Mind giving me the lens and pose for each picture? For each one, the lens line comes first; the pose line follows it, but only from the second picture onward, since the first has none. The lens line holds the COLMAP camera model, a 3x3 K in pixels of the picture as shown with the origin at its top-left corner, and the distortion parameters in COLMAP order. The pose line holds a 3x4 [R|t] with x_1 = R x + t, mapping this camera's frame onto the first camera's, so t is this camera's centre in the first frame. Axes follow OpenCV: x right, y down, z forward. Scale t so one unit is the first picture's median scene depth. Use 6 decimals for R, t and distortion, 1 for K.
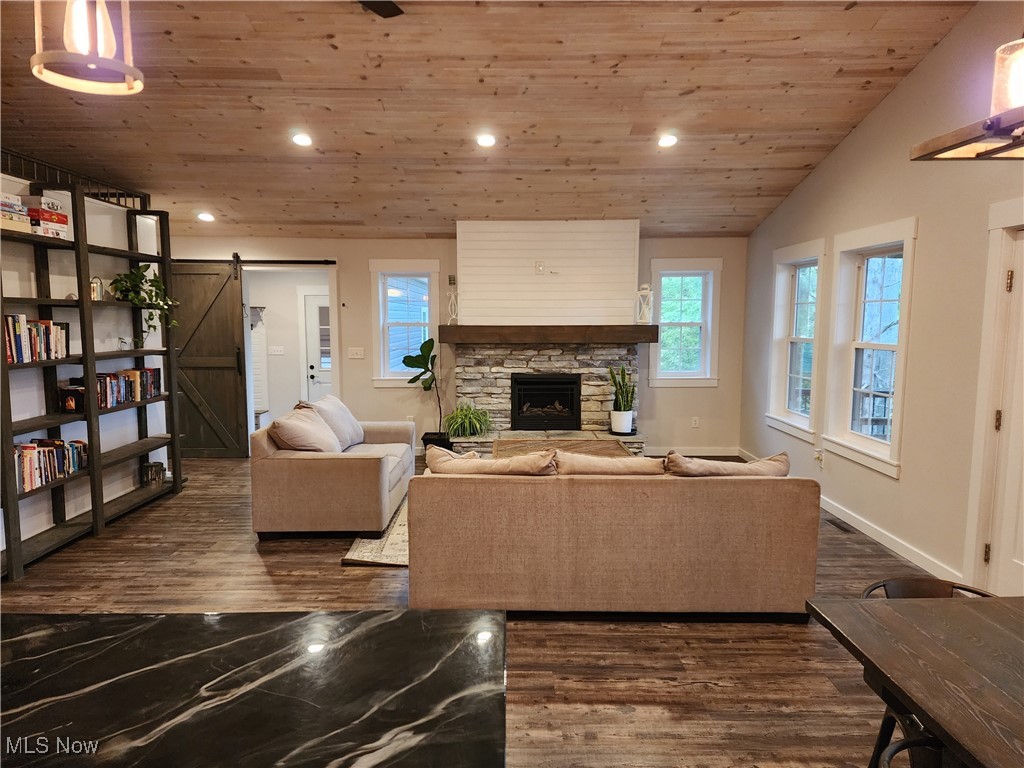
lens RADIAL K [[683.2, 0, 511.2], [0, 683.2, 390.0], [0, 0, 1]] dist [0.095053, -0.094531]
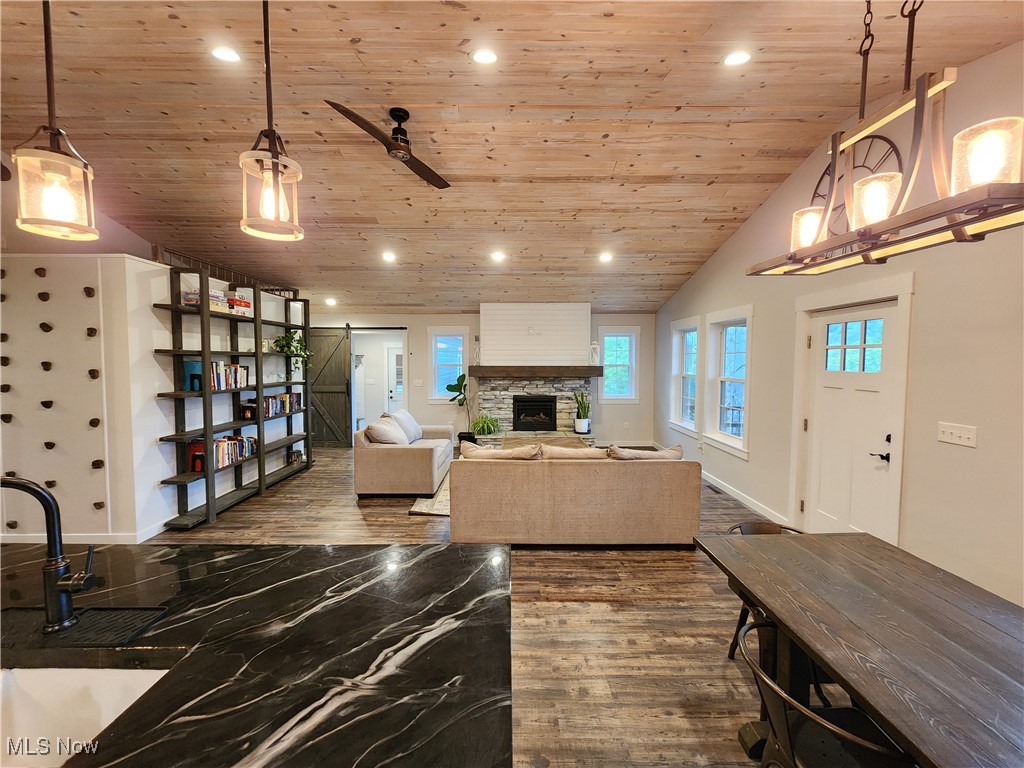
lens RADIAL K [[422.9, 0, 513.6], [0, 422.9, 379.9], [0, 0, 1]] dist [-0.001374, 0.000045]
pose [[0.999998, 0.000516, 0.001717, -0.001051], [-0.000414, 0.998271, -0.058781, -0.003649], [-0.001745, 0.058780, 0.998269, -0.007905]]
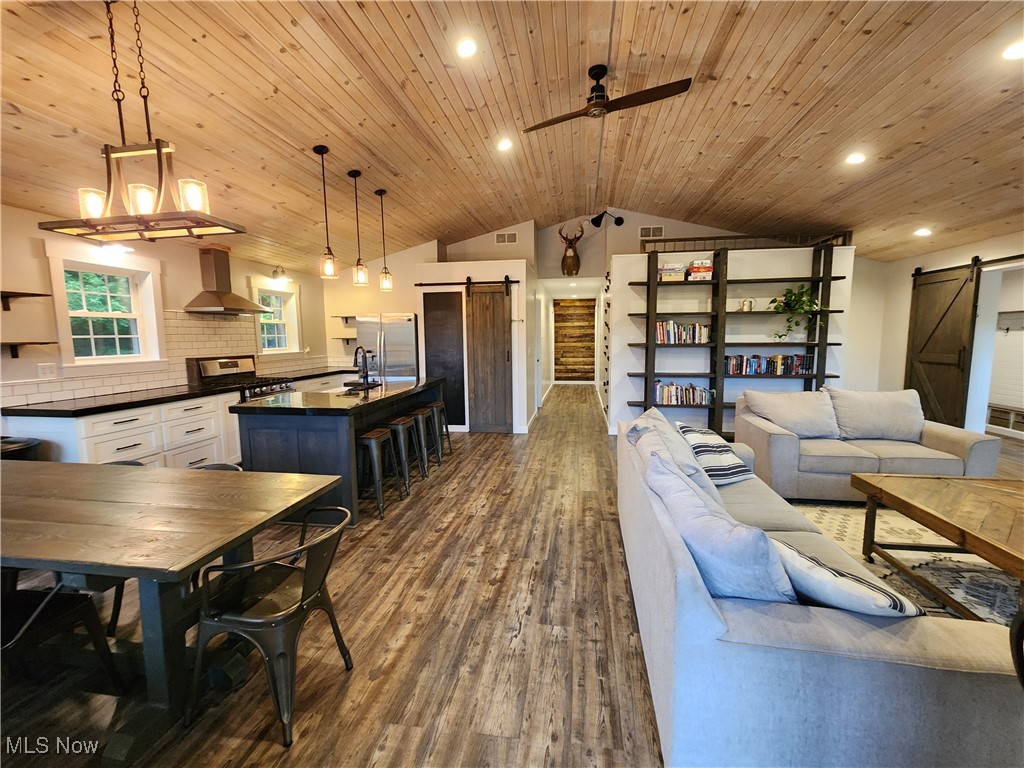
lens RADIAL K [[422.9, 0, 513.6], [0, 422.9, 379.9], [0, 0, 1]] dist [-0.001374, 0.000045]
pose [[-0.165888, 0.102967, -0.980754, 0.565062], [-0.094333, 0.988316, 0.119717, -0.034389], [0.981622, 0.112377, -0.154236, 0.658229]]
